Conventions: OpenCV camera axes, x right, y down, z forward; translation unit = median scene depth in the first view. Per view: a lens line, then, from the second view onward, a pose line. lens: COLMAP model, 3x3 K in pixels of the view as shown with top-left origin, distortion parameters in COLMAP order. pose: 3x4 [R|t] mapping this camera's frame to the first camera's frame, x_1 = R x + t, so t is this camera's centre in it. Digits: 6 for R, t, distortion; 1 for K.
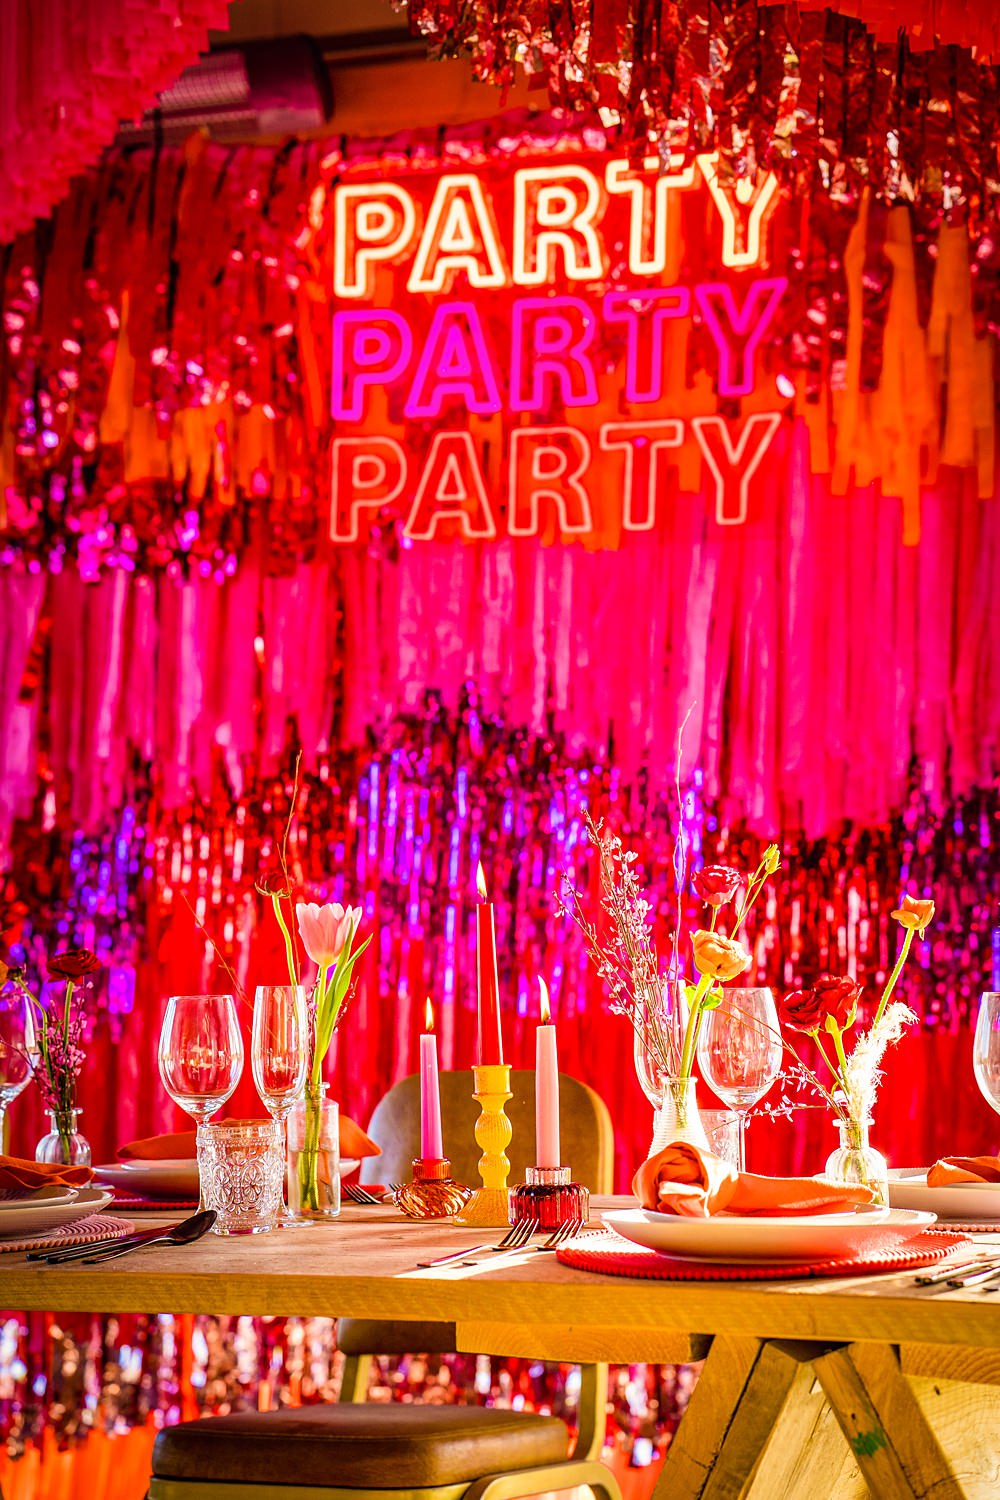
lens RADIAL K [[3677.3, 0, 500.0], [0, 3677.3, 750.0], [0, 0, 1]] dist [1.147589, -0.426837]
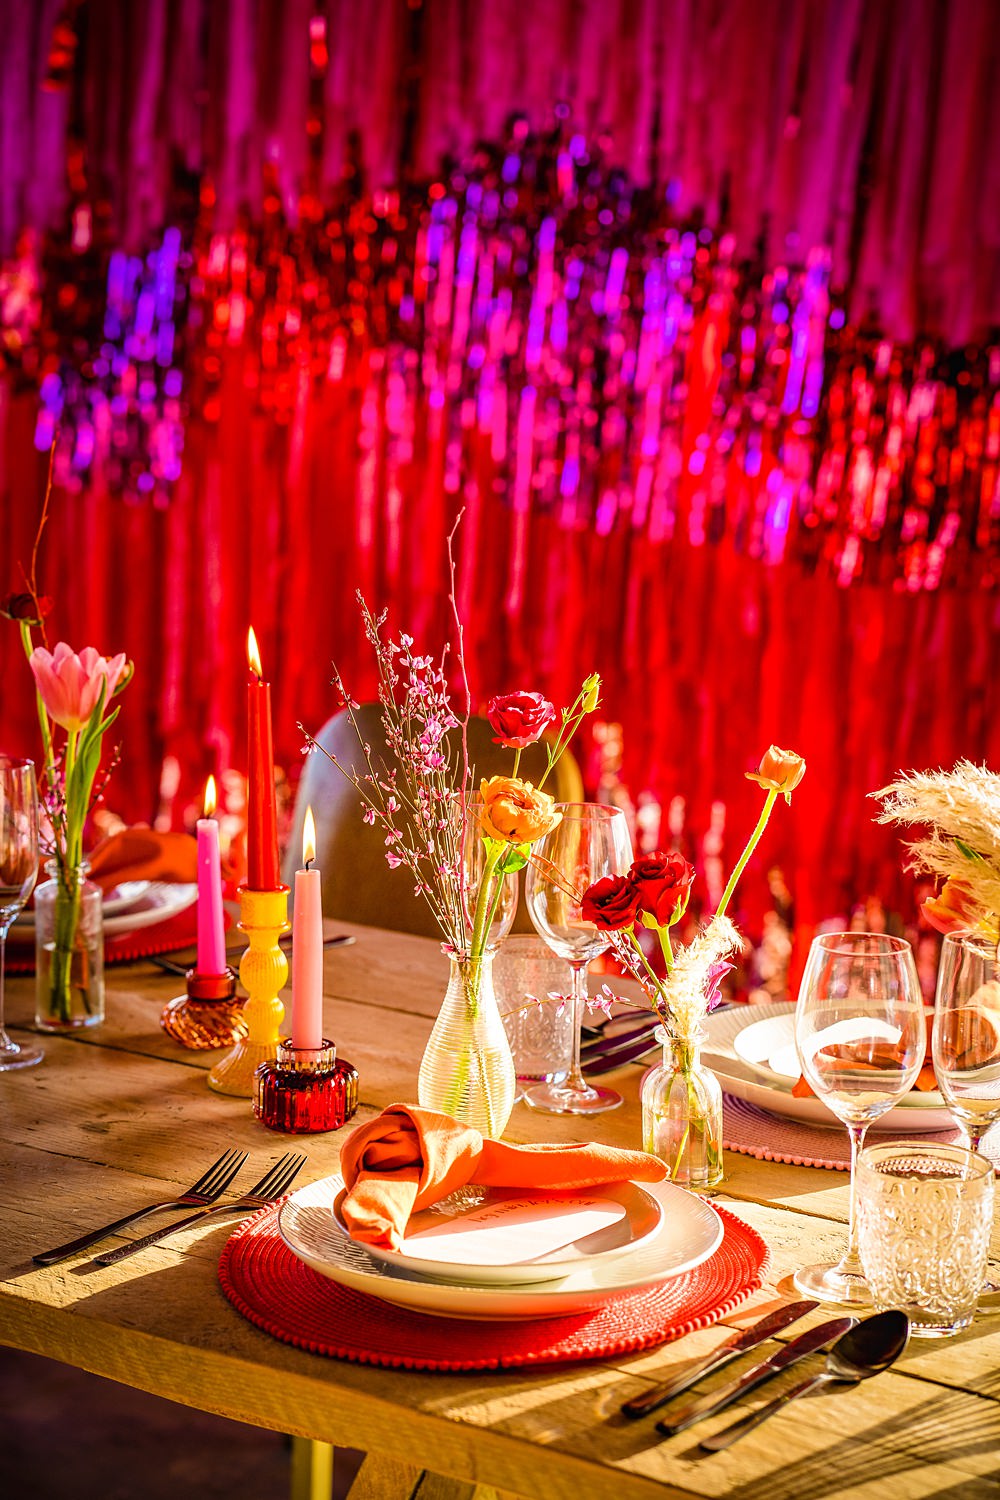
lens RADIAL K [[3677.3, 0, 500.0], [0, 3677.3, 750.0], [0, 0, 1]] dist [1.147589, -0.426837]
pose [[0.990288, 0.058904, -0.125937, 0.099550], [-0.026561, 0.969285, 0.244500, -0.092942], [0.136471, -0.238781, 0.961436, 0.192830]]
